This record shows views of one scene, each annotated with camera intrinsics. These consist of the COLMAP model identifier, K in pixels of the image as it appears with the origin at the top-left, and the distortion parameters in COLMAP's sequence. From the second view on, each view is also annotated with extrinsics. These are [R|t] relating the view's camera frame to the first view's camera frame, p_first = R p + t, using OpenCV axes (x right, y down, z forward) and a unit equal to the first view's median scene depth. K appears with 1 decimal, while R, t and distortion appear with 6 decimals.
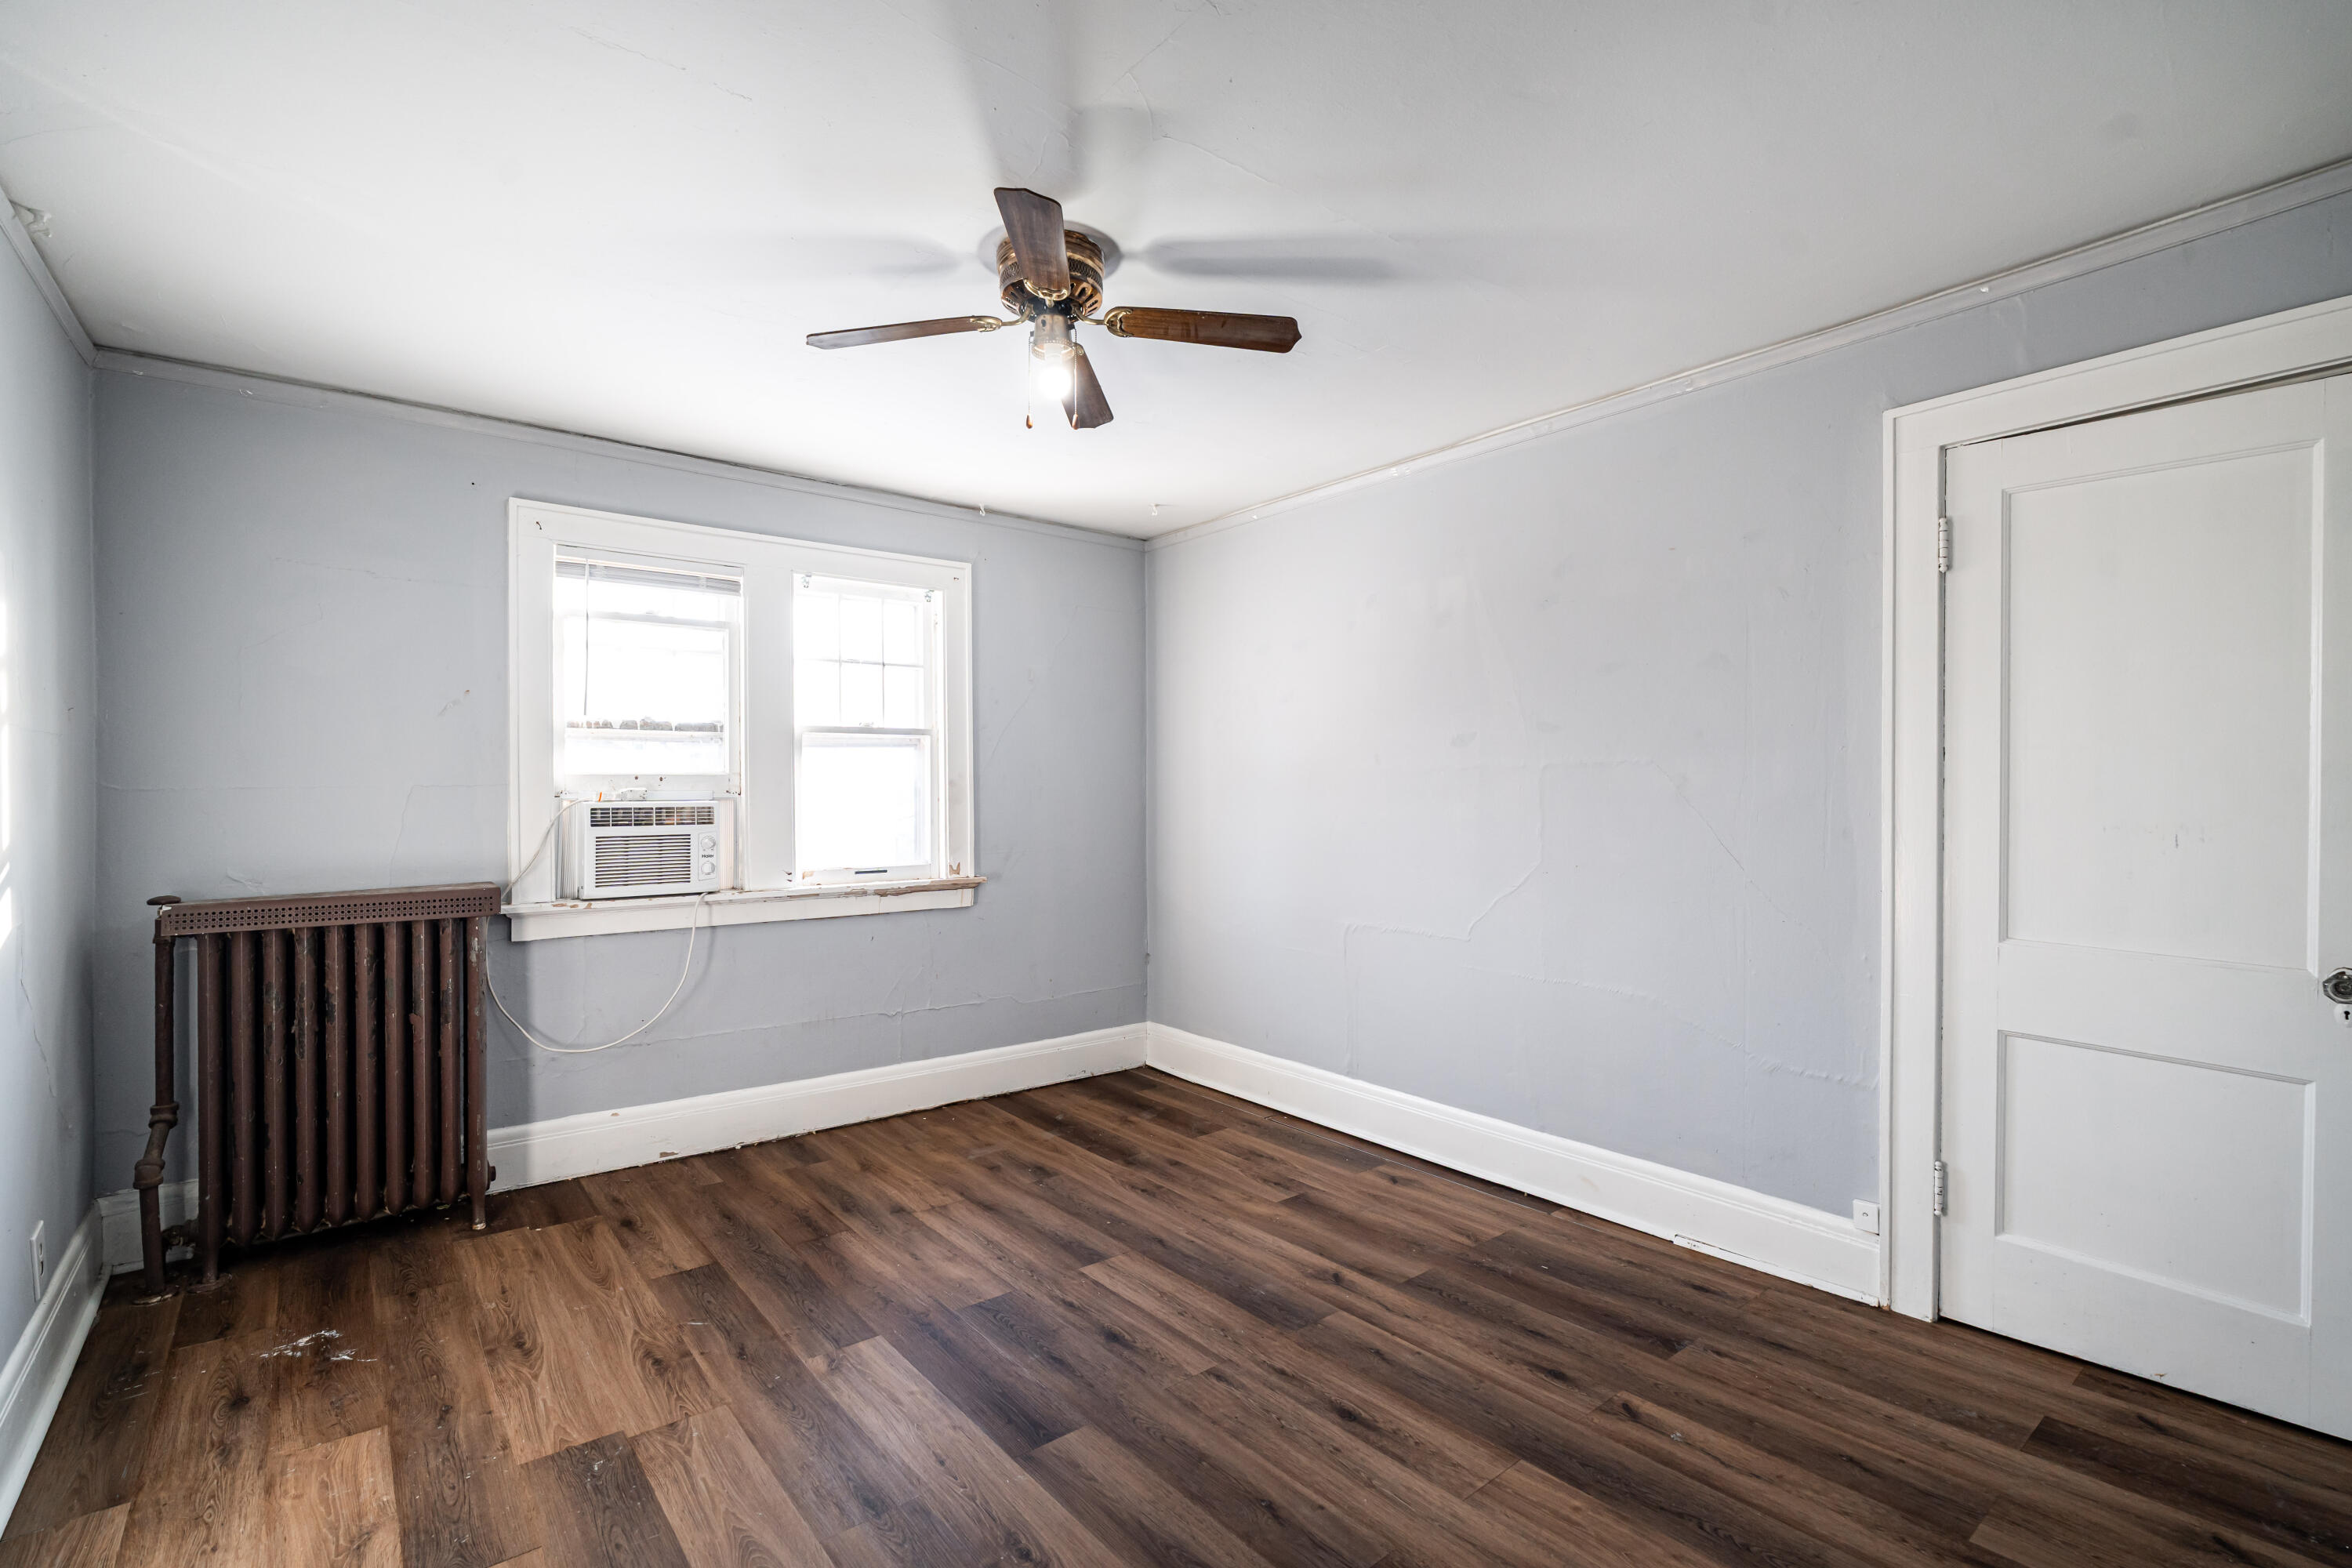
lens RADIAL K [[1071.7, 0, 1181.3], [0, 1071.7, 776.0], [0, 0, 1]] dist [-0.004446, 0.001220]
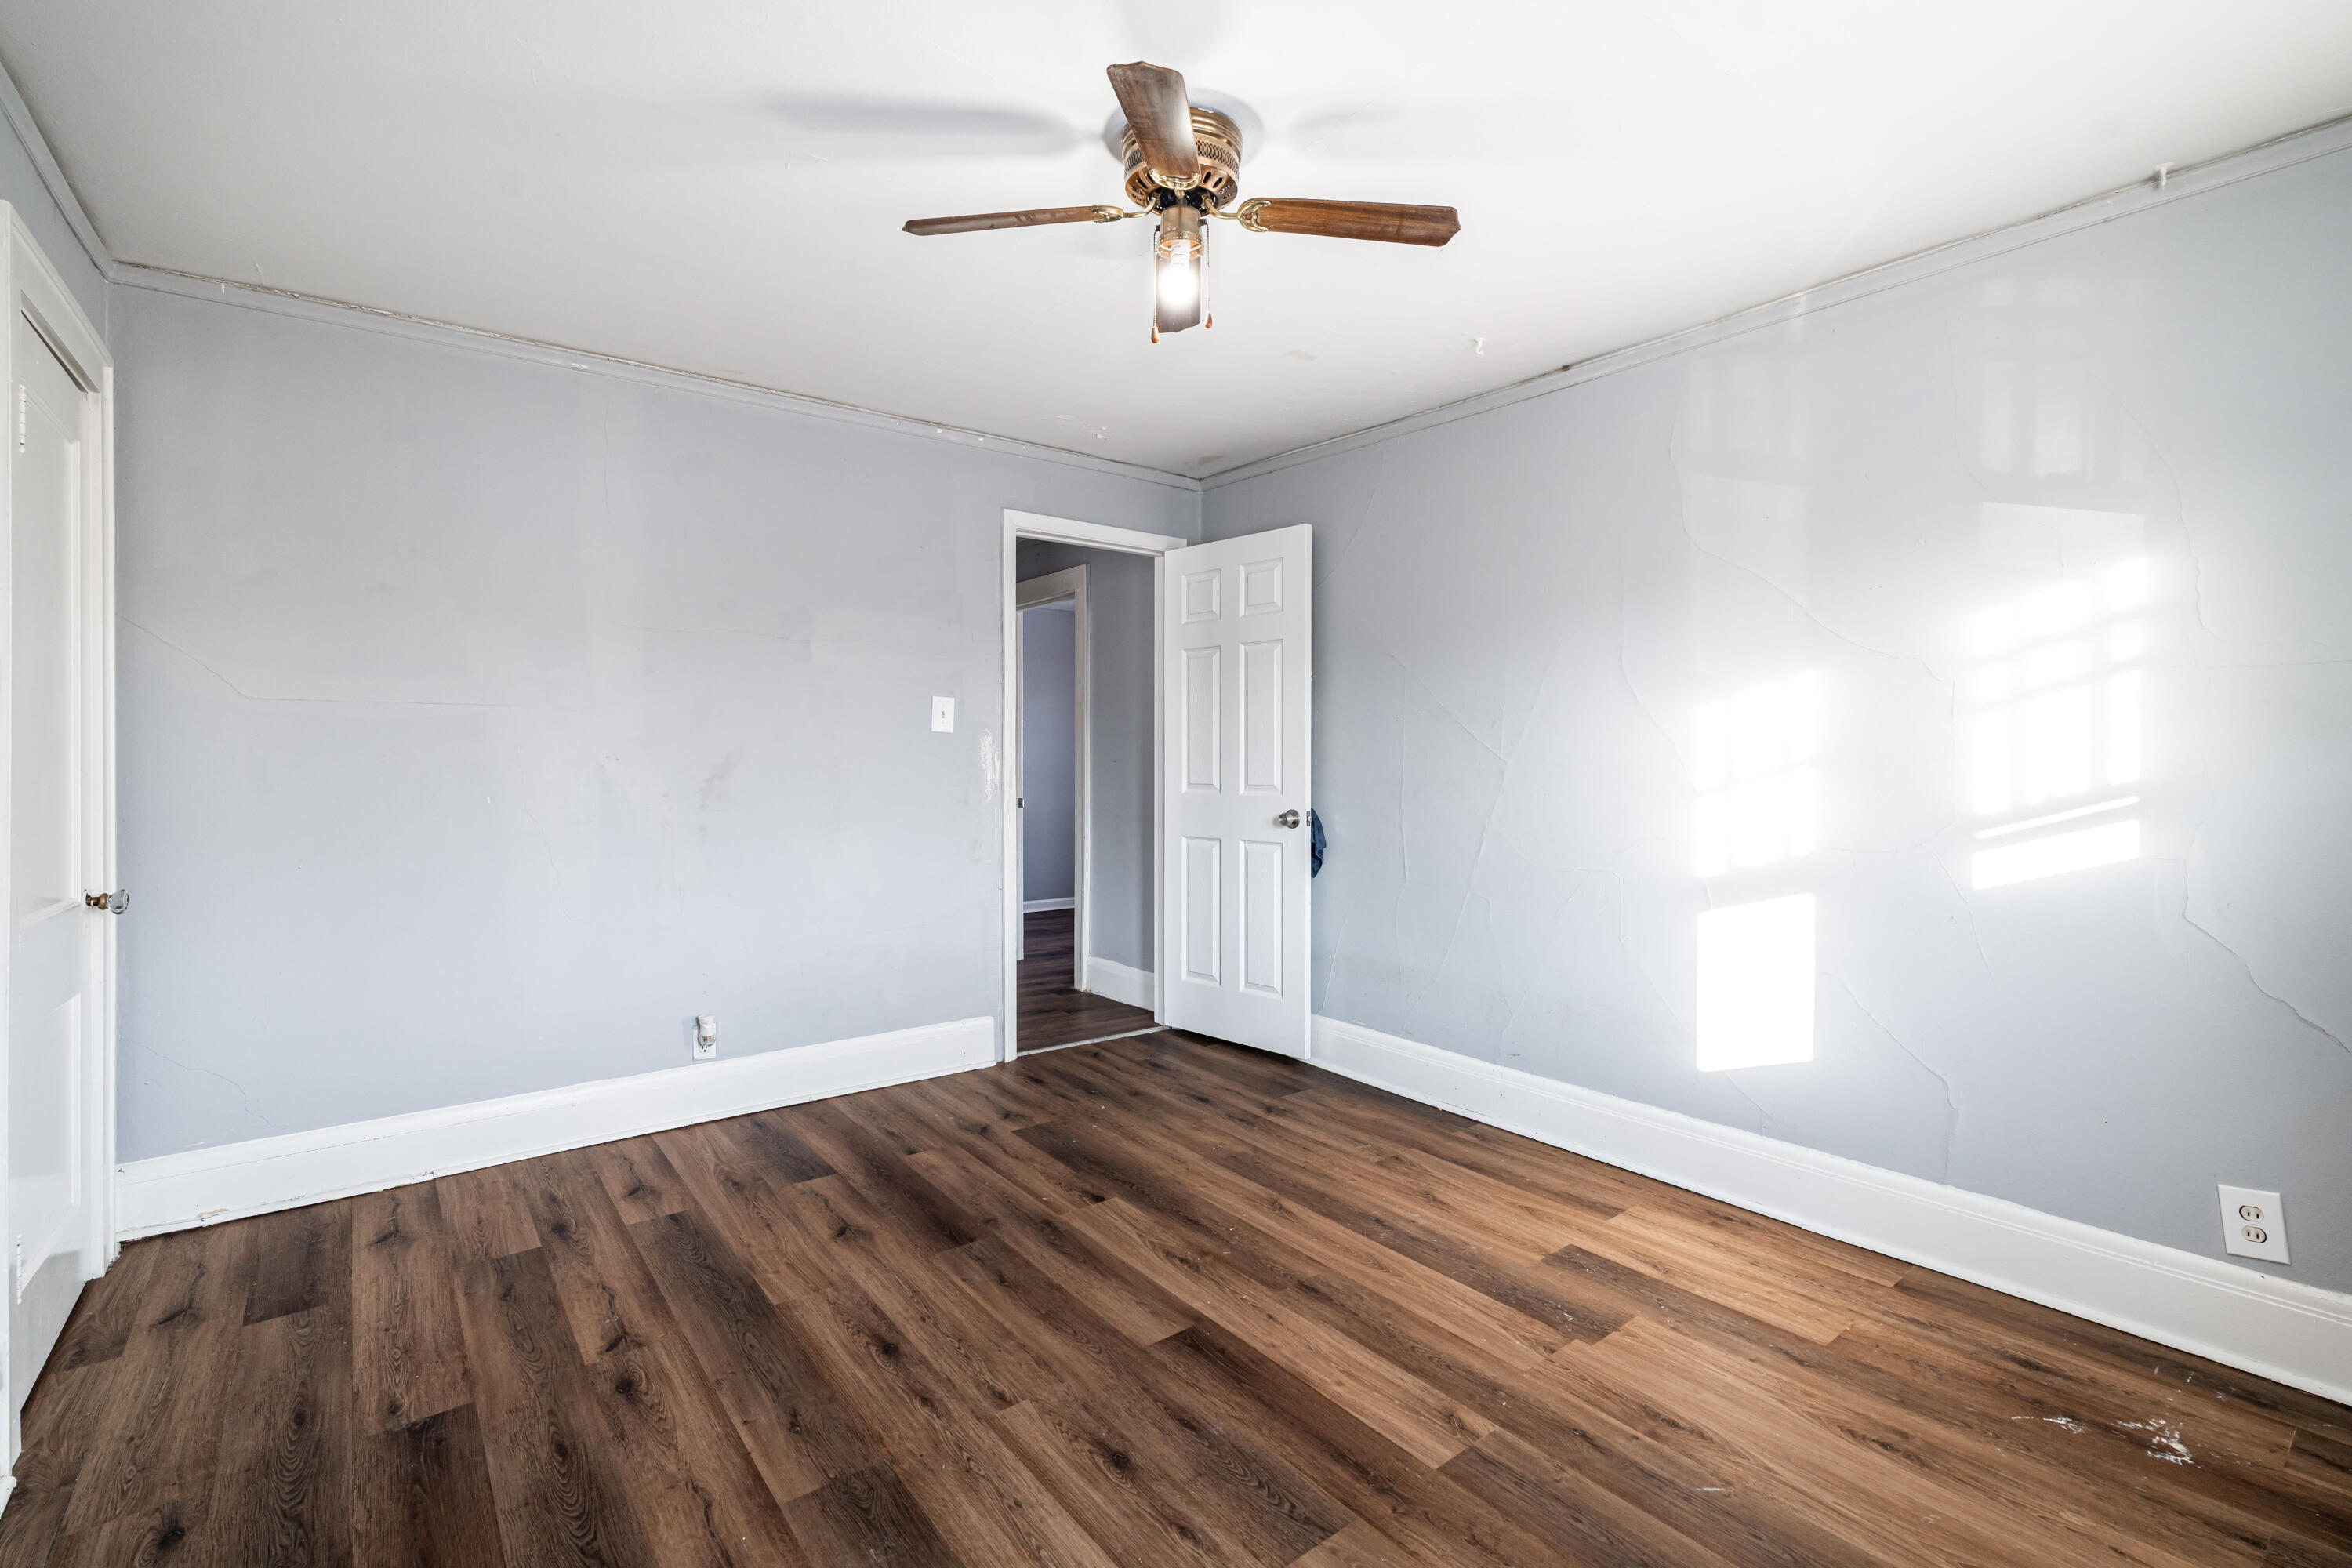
lens RADIAL K [[1071.7, 0, 1181.3], [0, 1071.7, 776.0], [0, 0, 1]] dist [-0.004446, 0.001220]
pose [[-0.999826, 0.003618, 0.018291, -0.138754], [0.004056, 0.999704, 0.024007, 0.030354], [-0.018199, 0.024077, -0.999544, 1.961655]]
